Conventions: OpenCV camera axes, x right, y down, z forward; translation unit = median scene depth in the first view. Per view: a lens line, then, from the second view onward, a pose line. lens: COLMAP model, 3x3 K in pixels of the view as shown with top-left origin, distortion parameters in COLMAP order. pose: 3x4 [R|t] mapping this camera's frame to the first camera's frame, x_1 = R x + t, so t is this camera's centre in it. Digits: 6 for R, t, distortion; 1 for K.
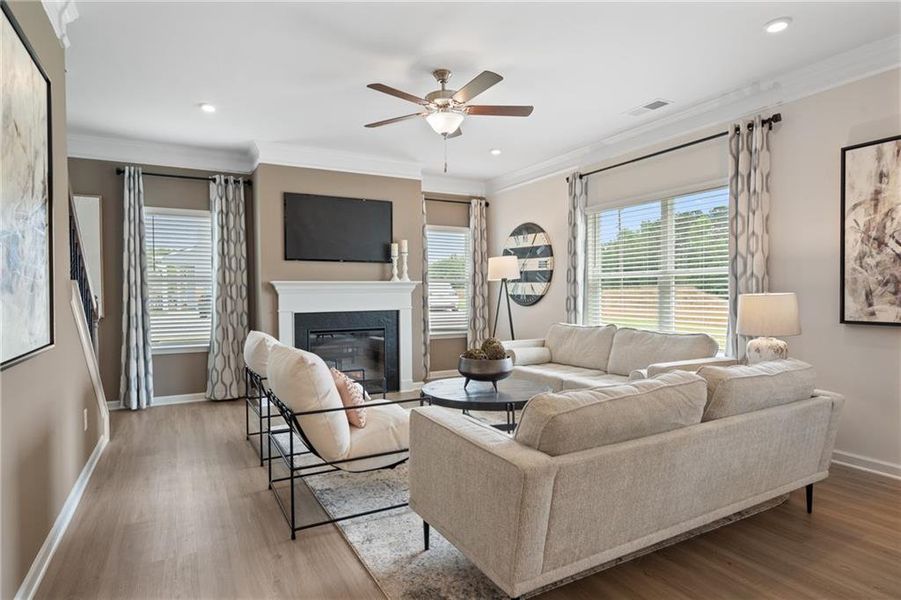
lens RADIAL K [[502.5, 0, 448.0], [0, 502.5, 303.3], [0, 0, 1]] dist [0.002413, 0.007610]
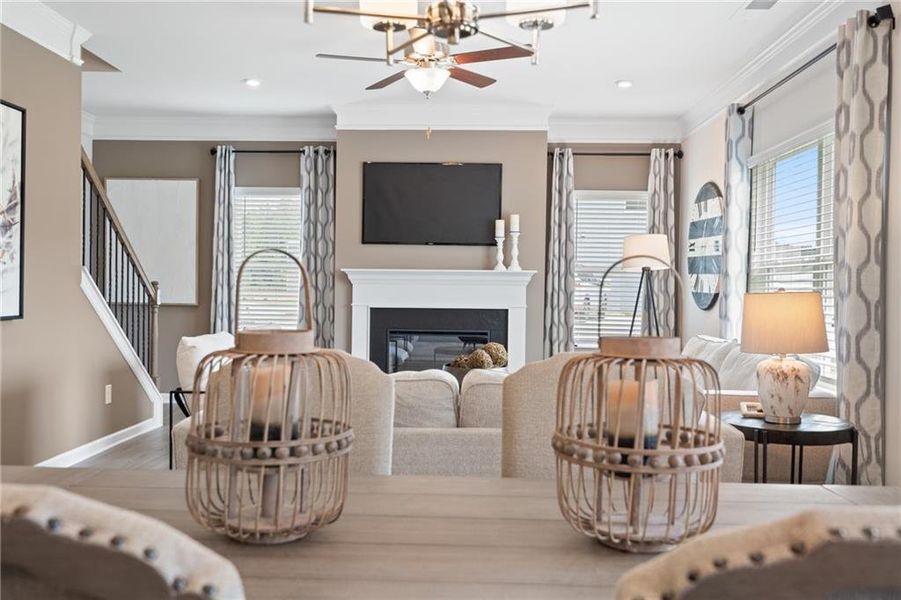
lens RADIAL K [[823.9, 0, 444.5], [0, 823.9, 301.0], [0, 0, 1]] dist [0.010610, 0.000000]
pose [[0.863414, 0.026644, -0.503791, 0.490897], [-0.030542, 0.999533, 0.000517, 0.003775], [0.503570, 0.014940, 0.863825, -0.107275]]
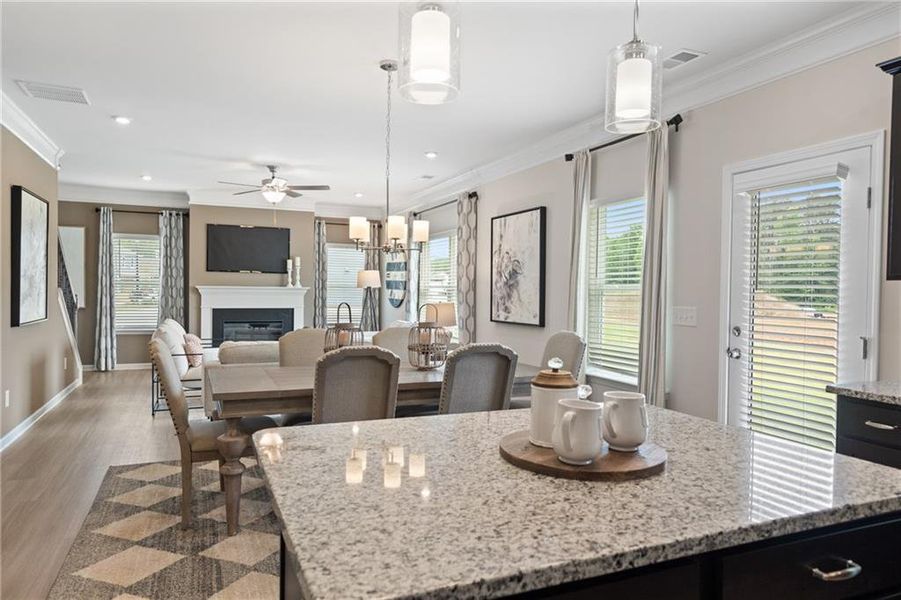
lens RADIAL K [[584.8, 0, 444.2], [0, 584.8, 302.7], [0, 0, 1]] dist [0.007653, 0.002777]
pose [[0.995870, 0.022890, -0.087862, 0.505193], [-0.022983, 0.999736, -0.000050, -0.012220], [0.087838, 0.002069, 0.996133, -0.608792]]
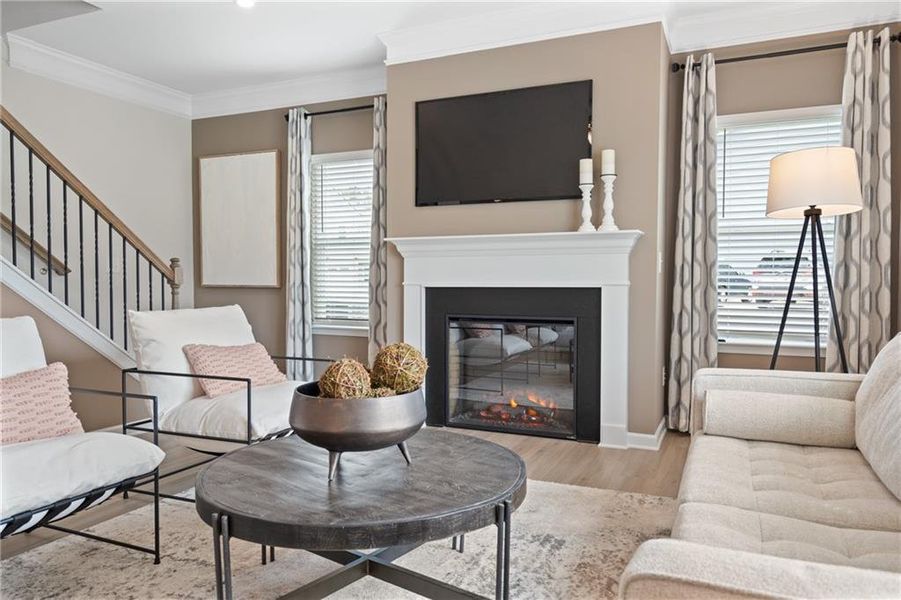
lens RADIAL K [[639.1, 0, 444.8], [0, 639.1, 299.8], [0, 0, 1]] dist [0.009353, 0.003478]
pose [[0.611059, 0.032401, -0.790922, 0.369558], [-0.022046, 0.999471, 0.023912, 0.015576], [0.791278, 0.002825, 0.611450, 0.531795]]
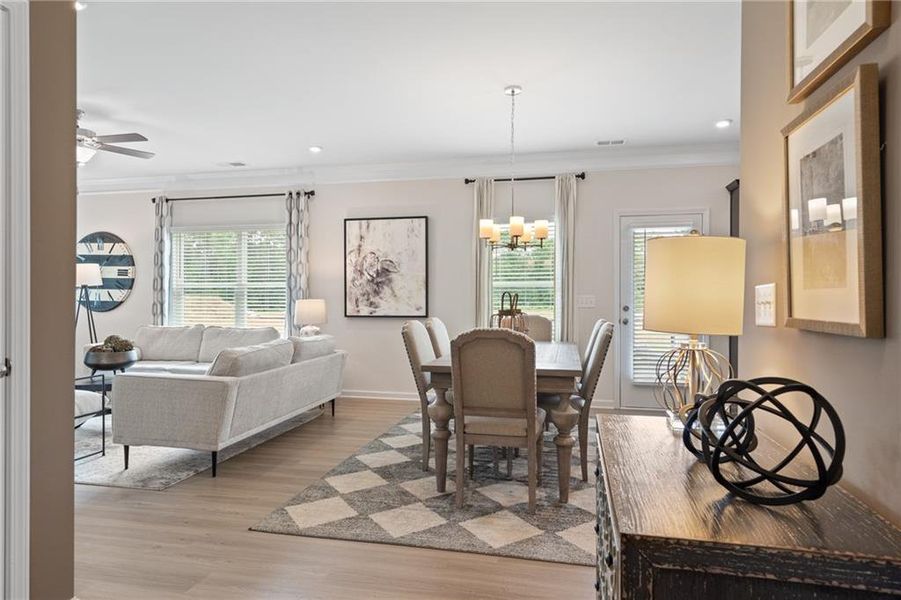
lens RADIAL K [[553.8, 0, 447.0], [0, 553.8, 300.8], [0, 0, 1]] dist [-0.006578, 0.000330]
pose [[0.656815, 0.008212, 0.754007, -0.287274], [0.010433, 0.999746, -0.019977, 0.015851], [-0.753980, 0.020987, 0.656562, -0.348022]]
